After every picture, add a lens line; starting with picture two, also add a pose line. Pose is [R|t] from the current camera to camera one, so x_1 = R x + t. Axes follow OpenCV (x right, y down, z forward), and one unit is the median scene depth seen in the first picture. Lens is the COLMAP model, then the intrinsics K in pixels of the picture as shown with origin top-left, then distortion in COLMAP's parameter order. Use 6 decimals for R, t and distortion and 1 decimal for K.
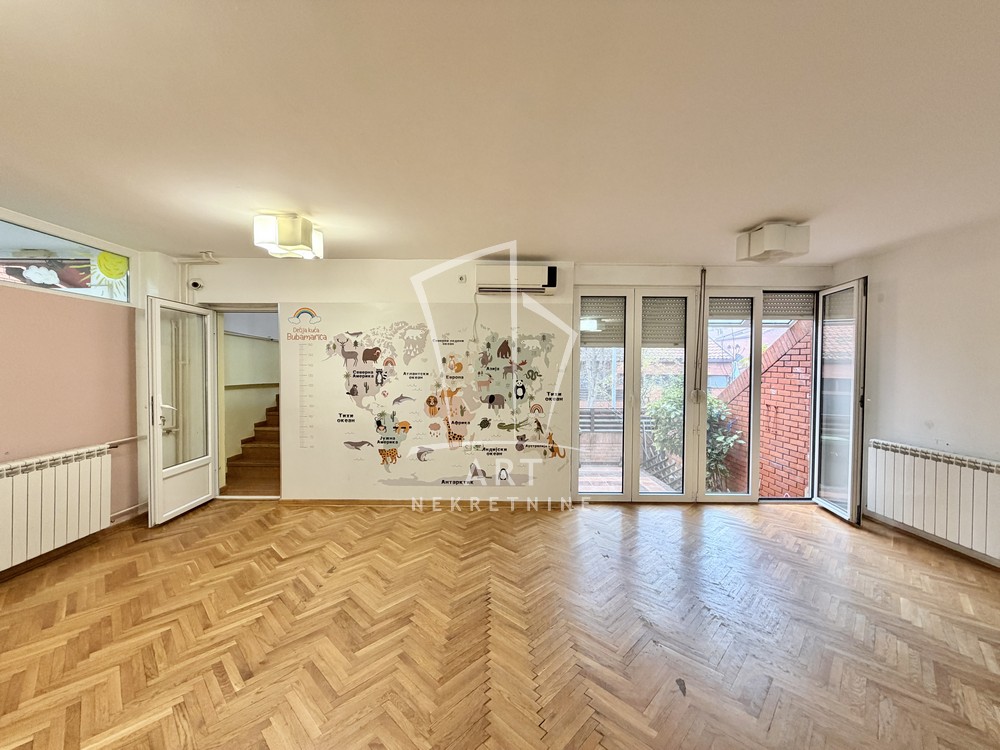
lens RADIAL K [[397.8, 0, 495.3], [0, 397.8, 376.0], [0, 0, 1]] dist [-0.000047, -0.000311]
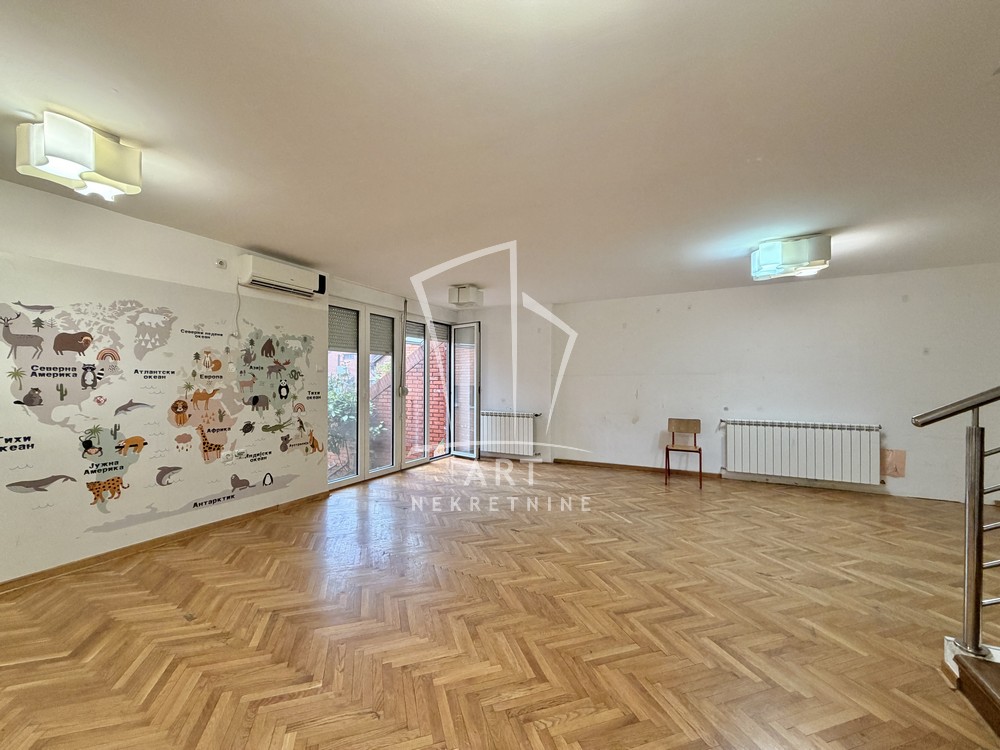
lens RADIAL K [[397.8, 0, 495.3], [0, 397.8, 376.0], [0, 0, 1]] dist [-0.000047, -0.000311]
pose [[0.477006, 0.005170, 0.878885, -0.557885], [0.020844, 0.999635, -0.017193, 0.028634], [-0.878653, 0.026521, 0.476724, 0.064304]]
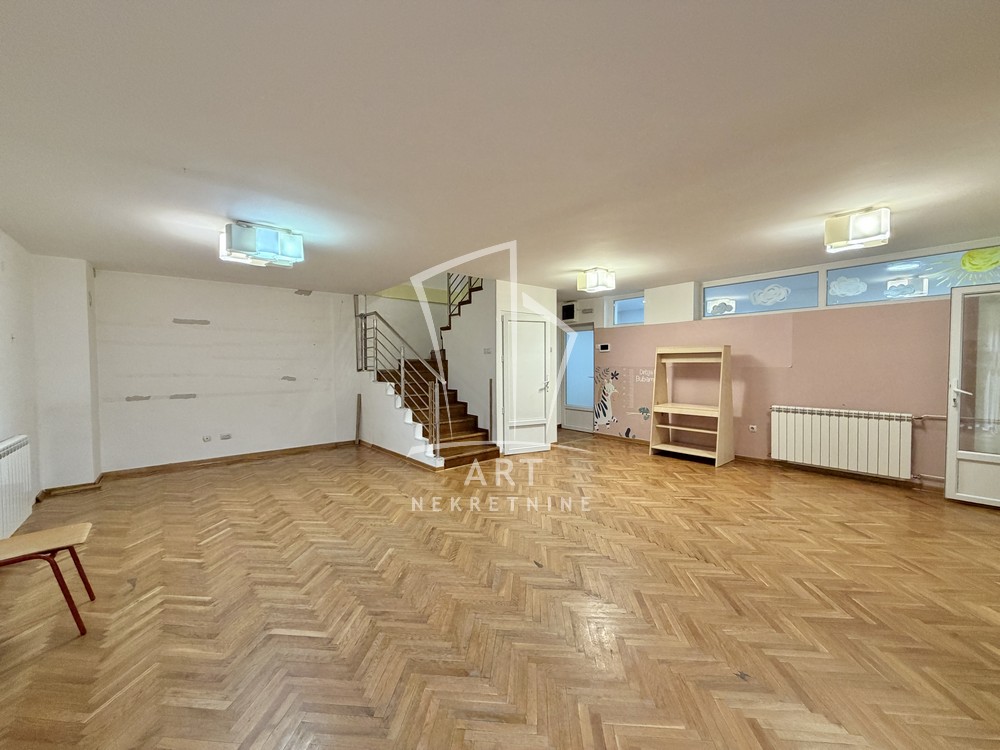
lens RADIAL K [[397.8, 0, 495.3], [0, 397.8, 376.0], [0, 0, 1]] dist [-0.000047, -0.000311]
pose [[-0.772282, 0.022918, -0.634866, 0.672113], [-0.009360, 0.998830, 0.047443, 0.000254], [0.635211, 0.042582, -0.771164, 0.888386]]
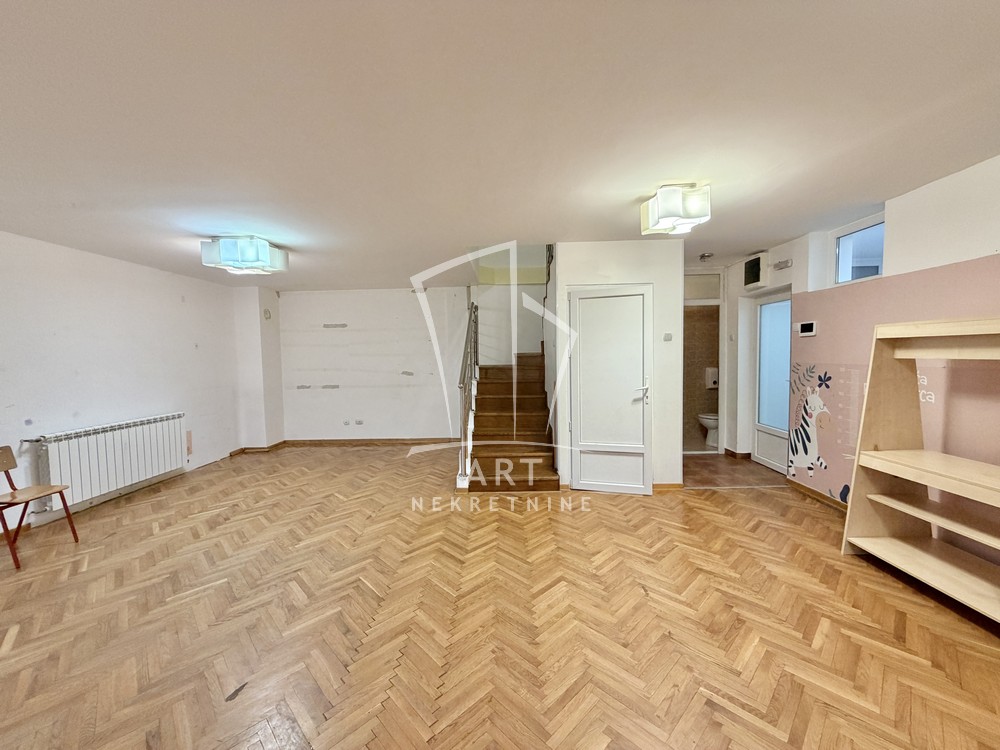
lens RADIAL K [[397.8, 0, 495.3], [0, 397.8, 376.0], [0, 0, 1]] dist [-0.000047, -0.000311]
pose [[-0.999324, 0.013978, 0.034003, -0.084824], [0.016515, 0.997009, 0.075505, -0.016273], [-0.032846, 0.076016, -0.996565, 0.821705]]
